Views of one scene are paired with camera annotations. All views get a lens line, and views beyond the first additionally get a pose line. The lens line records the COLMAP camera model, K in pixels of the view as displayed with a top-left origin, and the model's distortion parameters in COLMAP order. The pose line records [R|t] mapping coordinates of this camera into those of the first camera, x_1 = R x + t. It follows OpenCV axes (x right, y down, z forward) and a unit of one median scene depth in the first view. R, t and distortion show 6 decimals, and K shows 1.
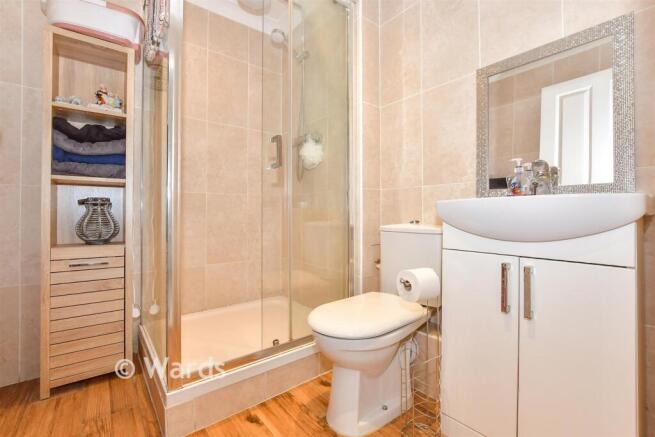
lens RADIAL K [[291.4, 0, 325.2], [0, 291.4, 214.9], [0, 0, 1]] dist [-0.002002, -0.000254]
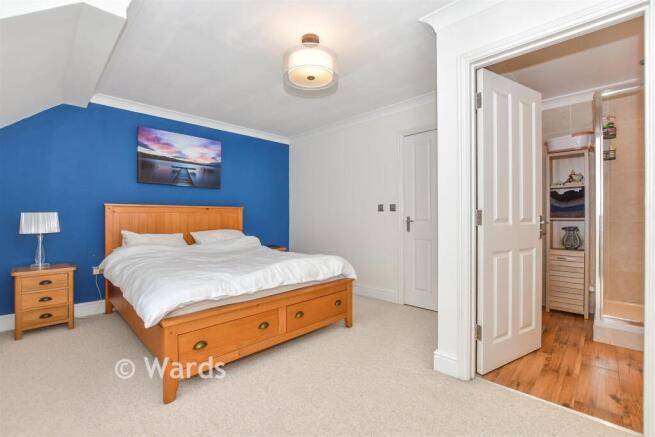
lens RADIAL K [[291.4, 0, 325.3], [0, 291.4, 217.1], [0, 0, 1]] dist [-0.002002, -0.000254]
pose [[0.126737, -0.003291, -0.991931, 1.051403], [0.002762, 0.999992, -0.002965, -0.129451], [0.991933, -0.002364, 0.126745, -0.993848]]
